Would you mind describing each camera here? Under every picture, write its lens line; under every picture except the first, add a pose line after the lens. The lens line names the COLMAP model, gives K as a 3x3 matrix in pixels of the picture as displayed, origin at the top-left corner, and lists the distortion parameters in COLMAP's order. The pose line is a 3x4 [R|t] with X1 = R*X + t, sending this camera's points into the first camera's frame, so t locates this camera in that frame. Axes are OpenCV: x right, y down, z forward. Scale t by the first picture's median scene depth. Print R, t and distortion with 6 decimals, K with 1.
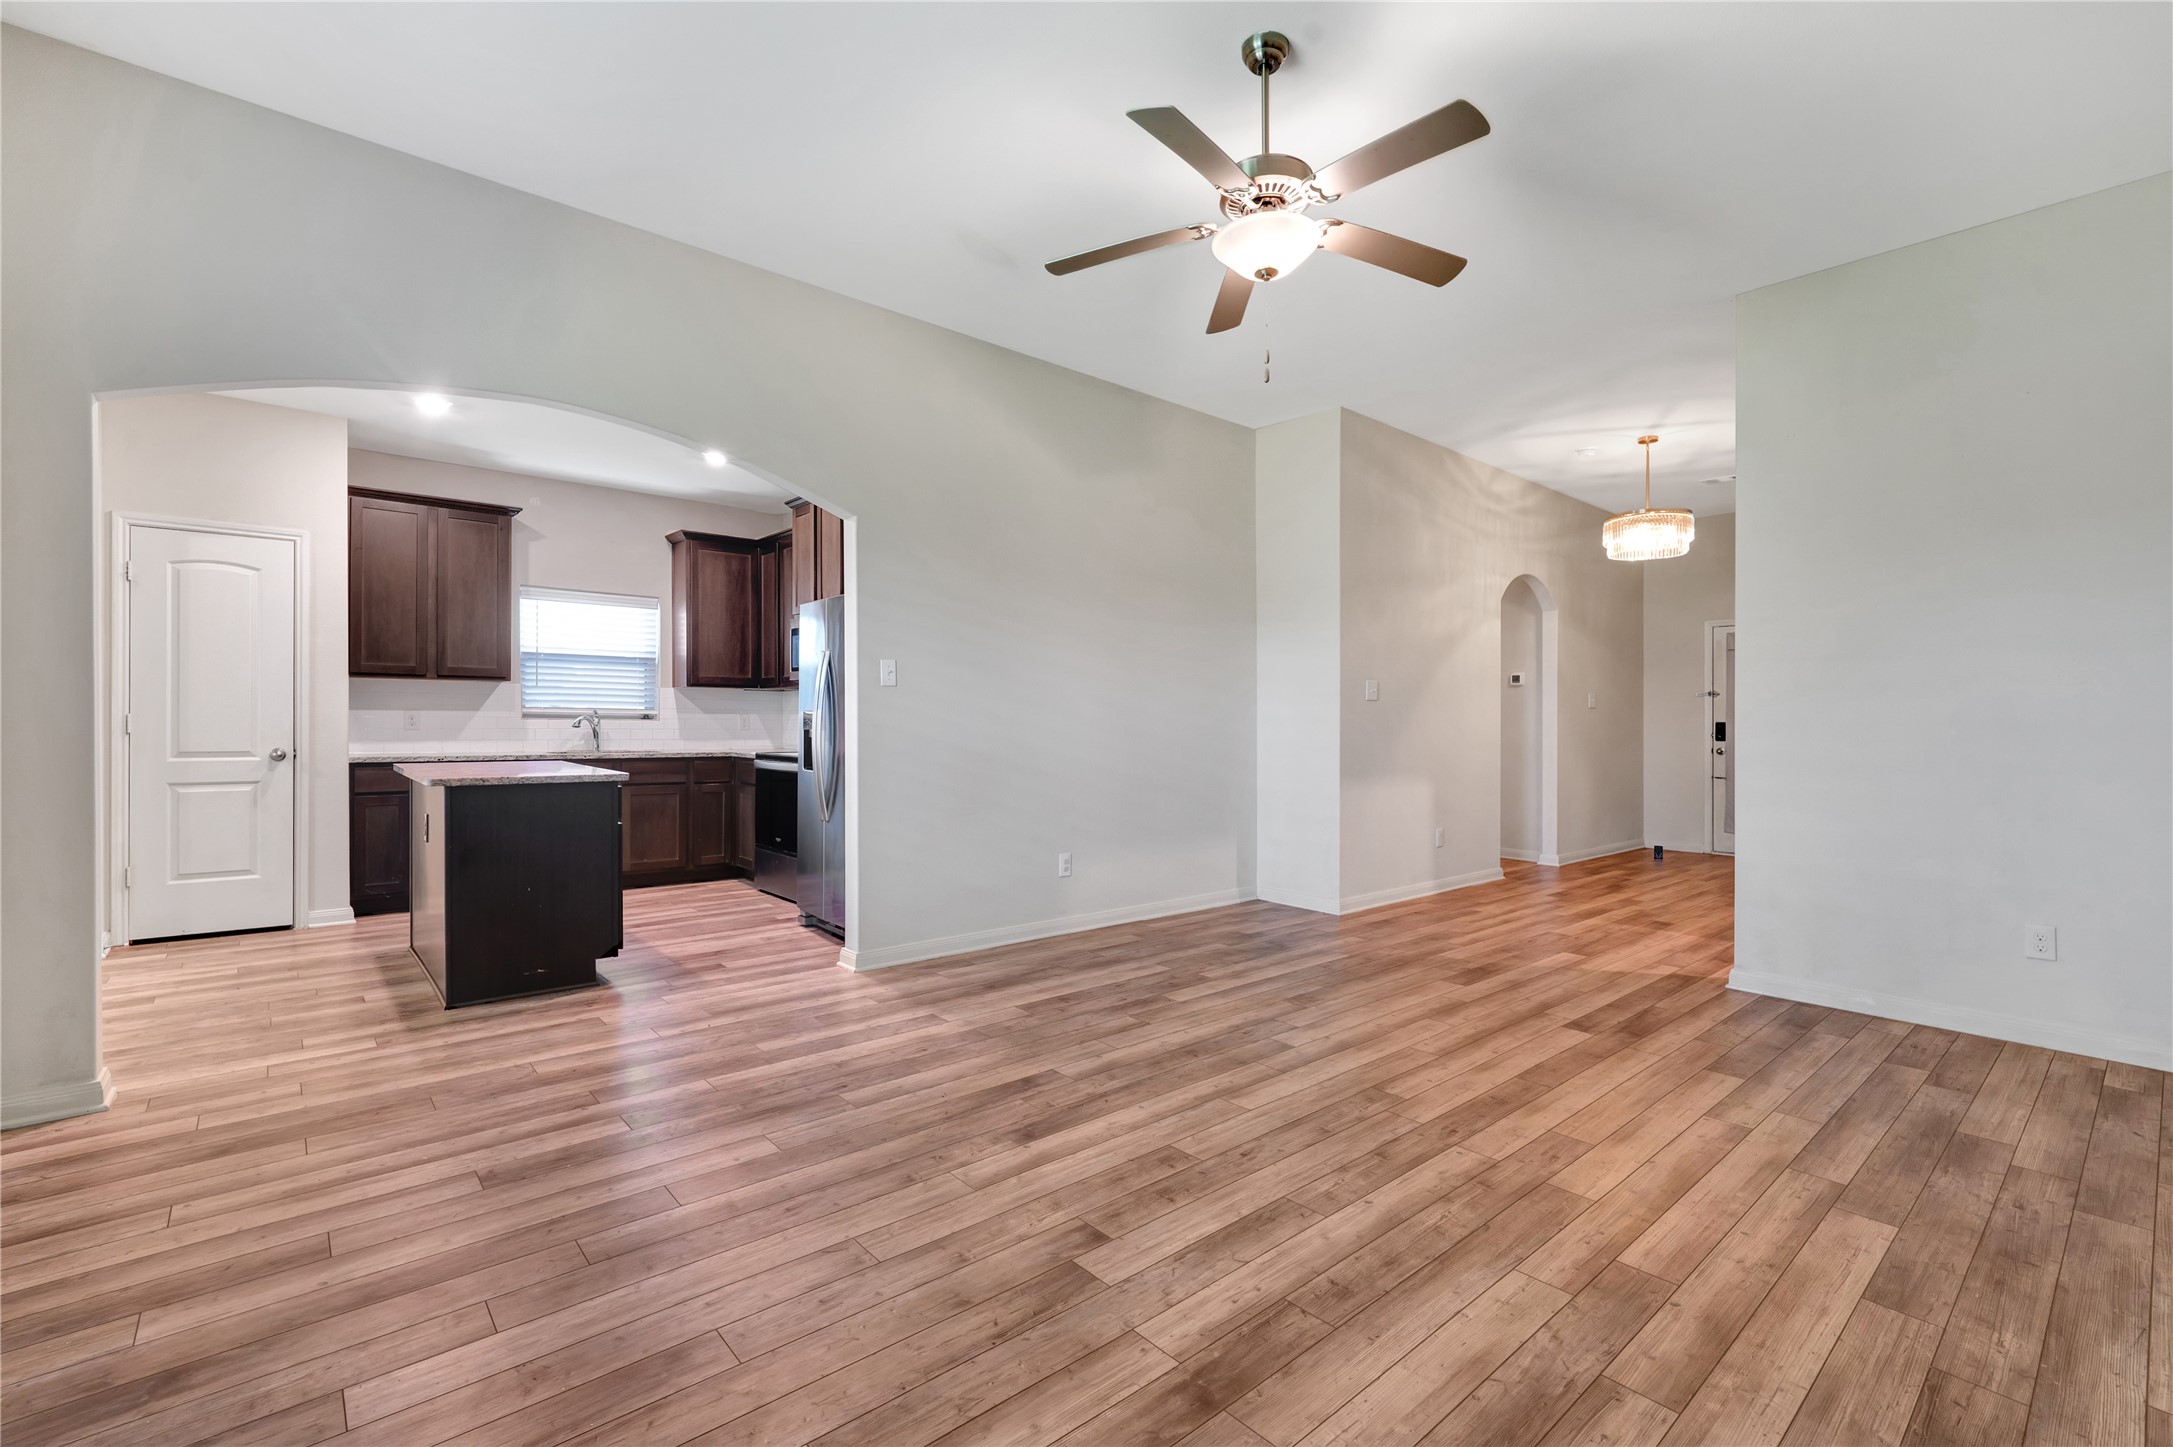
lens RADIAL K [[945.1, 0, 1095.3], [0, 945.1, 729.5], [0, 0, 1]] dist [-0.015471, 0.008092]
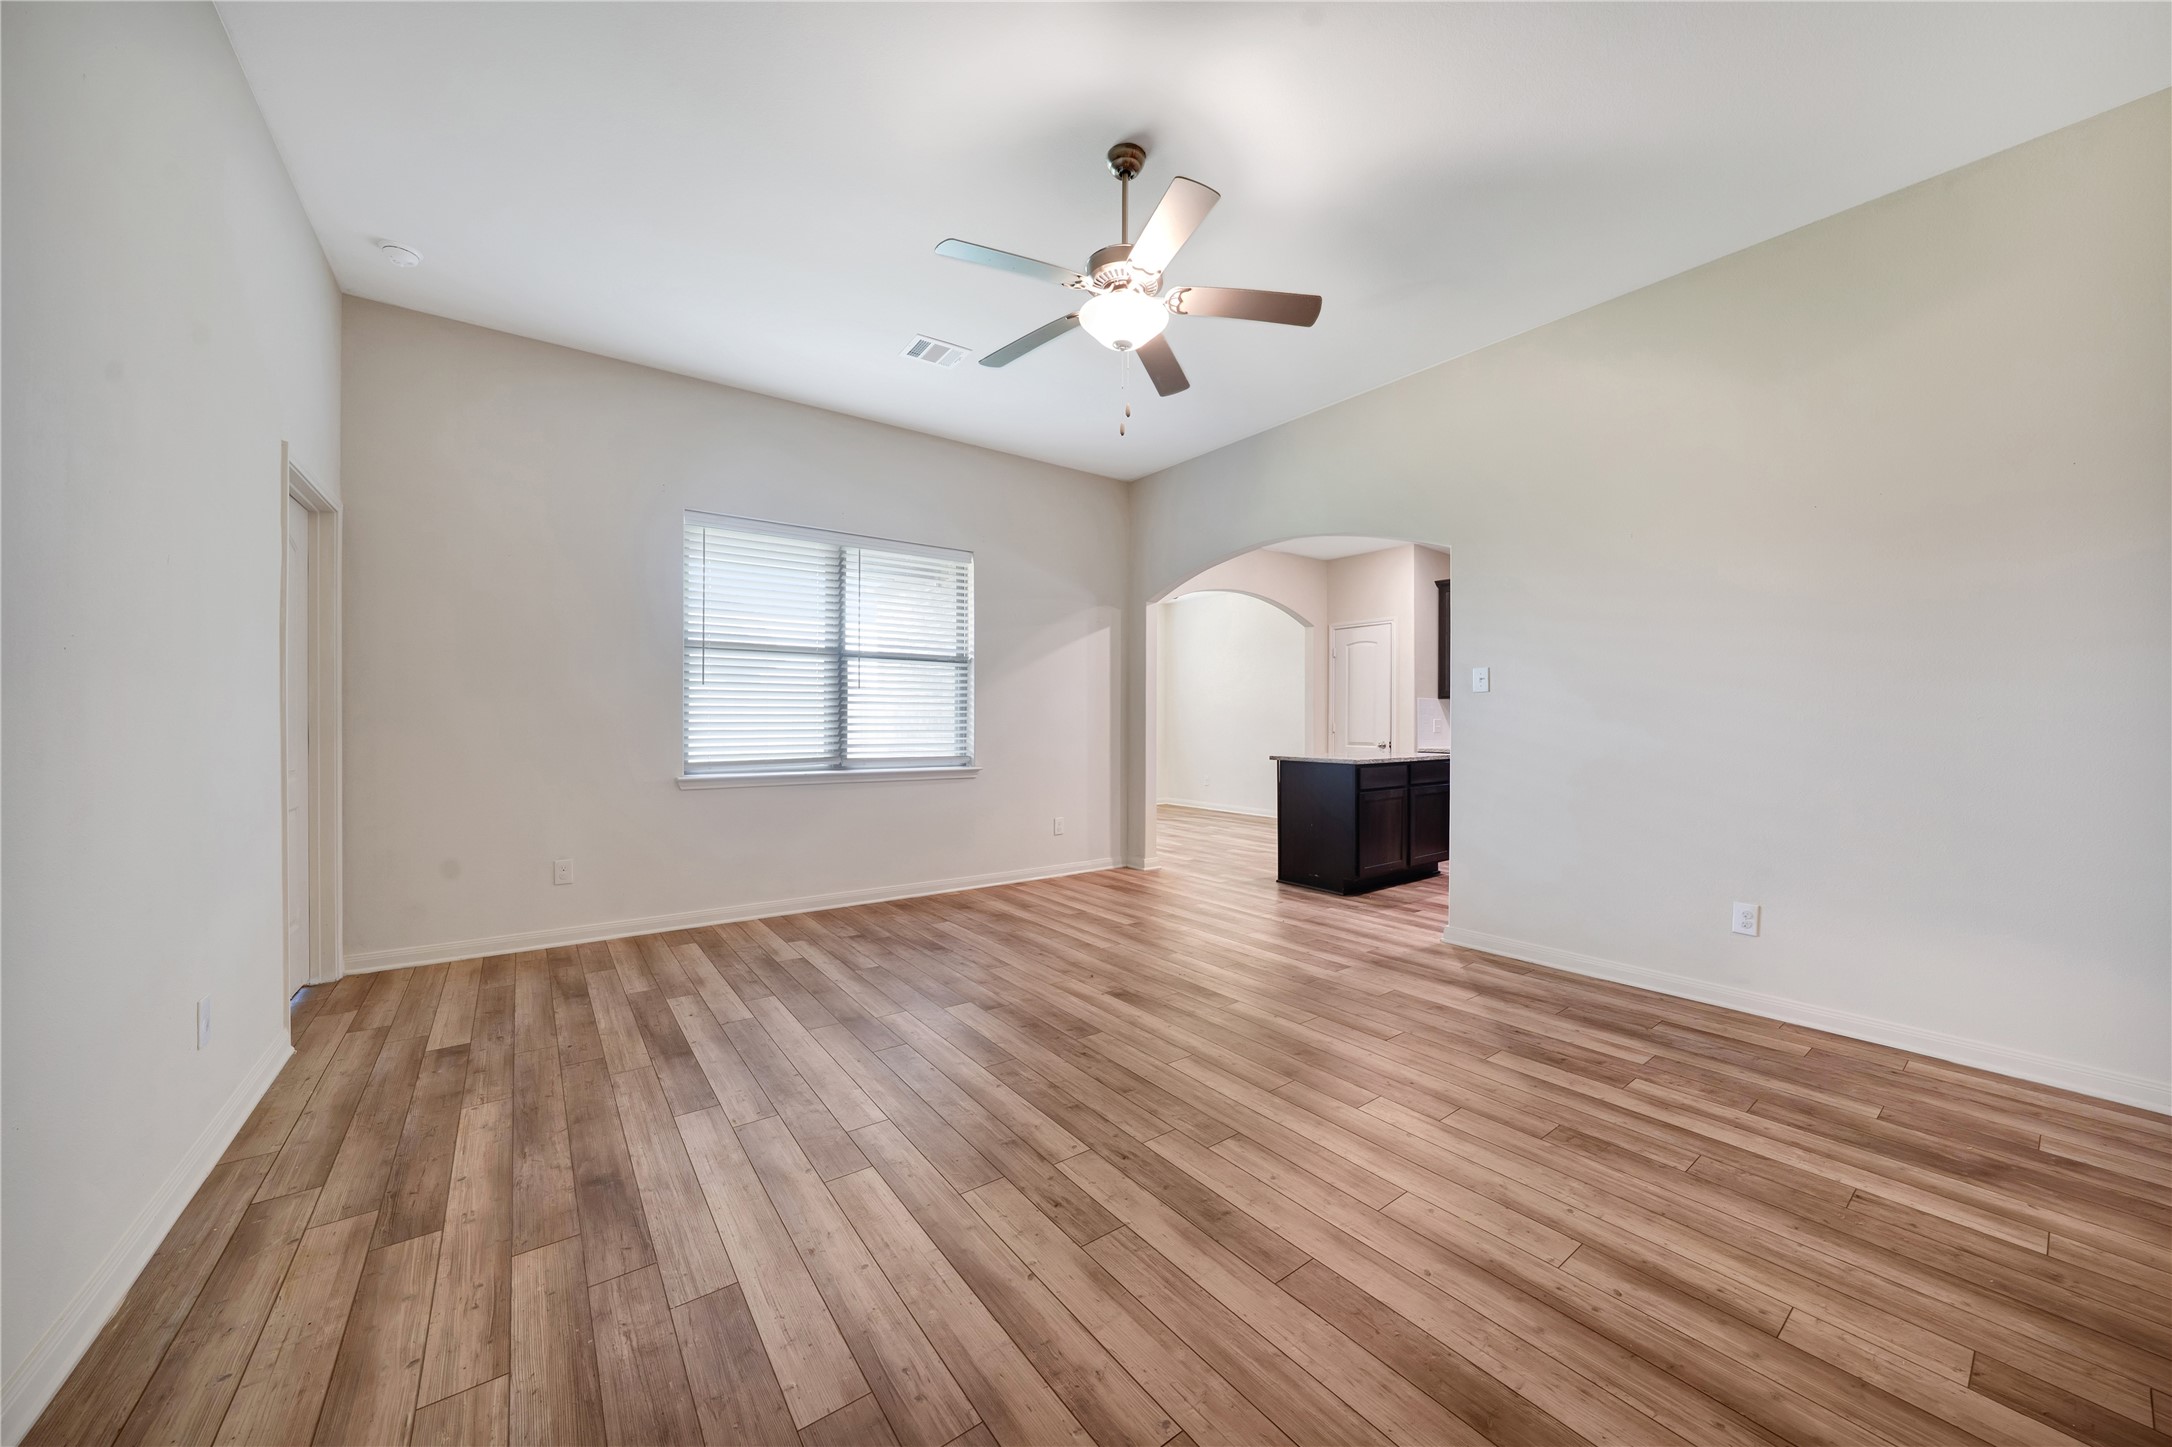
lens RADIAL K [[775.3, 0, 1088.0], [0, 775.3, 714.4], [0, 0, 1]] dist [-0.028886, 0.006331]
pose [[-0.075977, -0.015785, -0.996985, 0.884089], [-0.015040, 0.999779, -0.014683, 0.001264], [0.996996, 0.013879, -0.076198, 0.783205]]
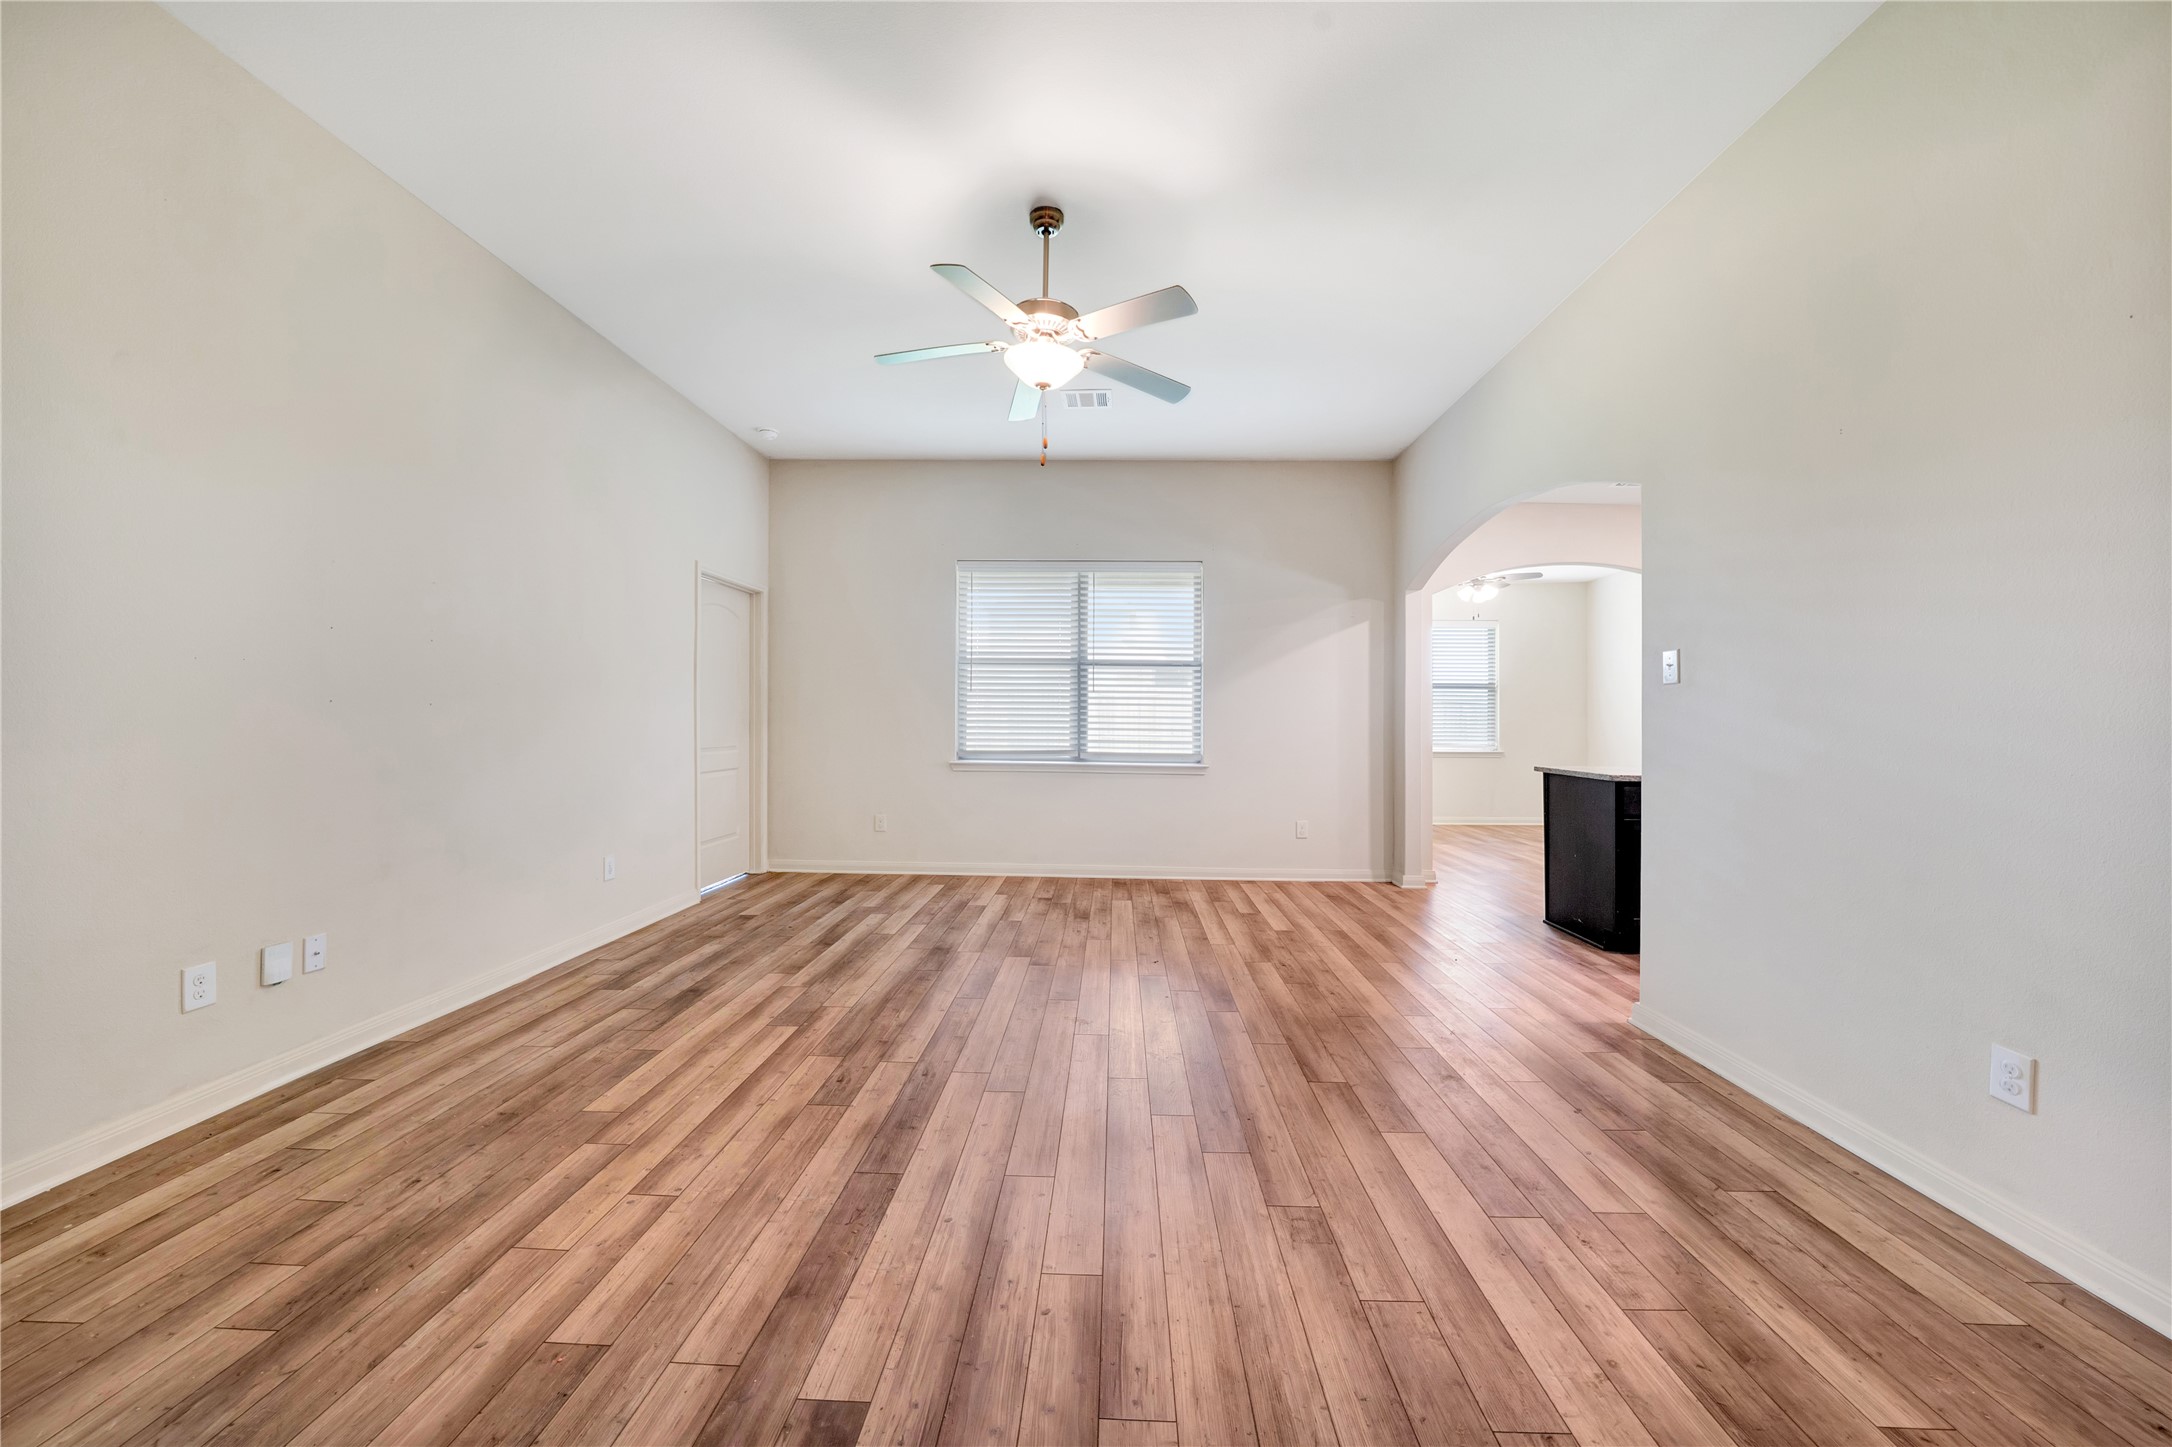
lens RADIAL K [[775.3, 0, 1088.0], [0, 775.3, 714.4], [0, 0, 1]] dist [-0.028886, 0.006331]
pose [[-0.683474, -0.019342, -0.729719, 0.717789], [-0.023642, 0.999711, -0.004354, -0.005402], [0.729592, 0.014276, -0.683734, 1.364083]]
